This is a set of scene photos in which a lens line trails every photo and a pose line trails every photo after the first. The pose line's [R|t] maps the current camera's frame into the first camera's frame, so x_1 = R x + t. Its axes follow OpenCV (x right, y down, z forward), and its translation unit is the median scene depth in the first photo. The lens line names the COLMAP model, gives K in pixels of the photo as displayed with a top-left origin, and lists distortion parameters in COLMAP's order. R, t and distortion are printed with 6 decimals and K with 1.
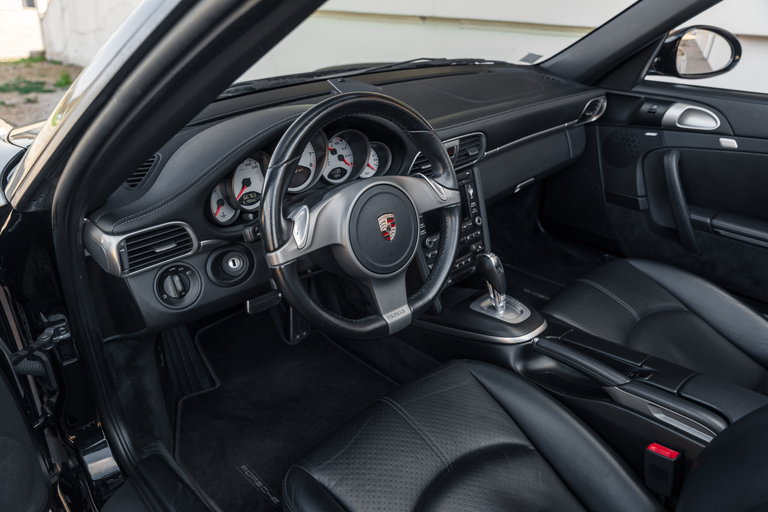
lens RADIAL K [[555.0, 0, 384.0], [0, 555.0, 256.0], [0, 0, 1]] dist [0.034480, -0.000076]
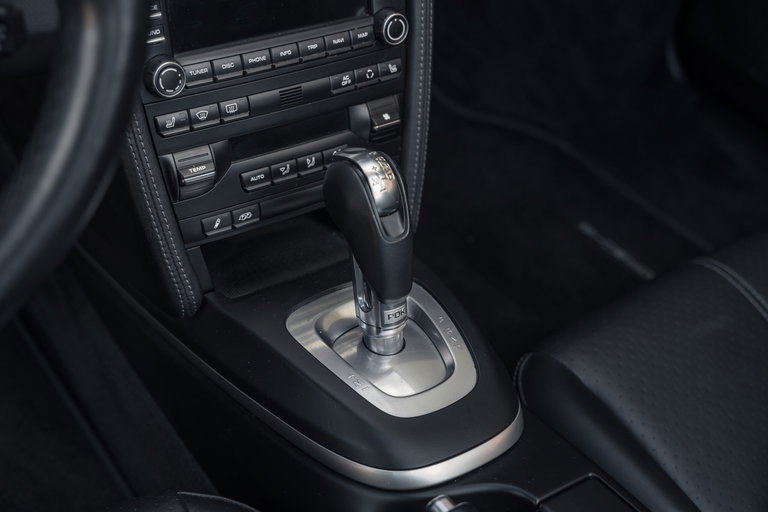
lens RADIAL K [[1044.8, 0, 384.0], [0, 1044.8, 256.0], [0, 0, 1]] dist [-0.016621, -0.024821]
pose [[0.980537, 0.195819, -0.014210, 0.204705], [-0.188184, 0.958004, 0.216369, -0.069091], [0.055982, -0.209484, 0.976208, 0.459442]]
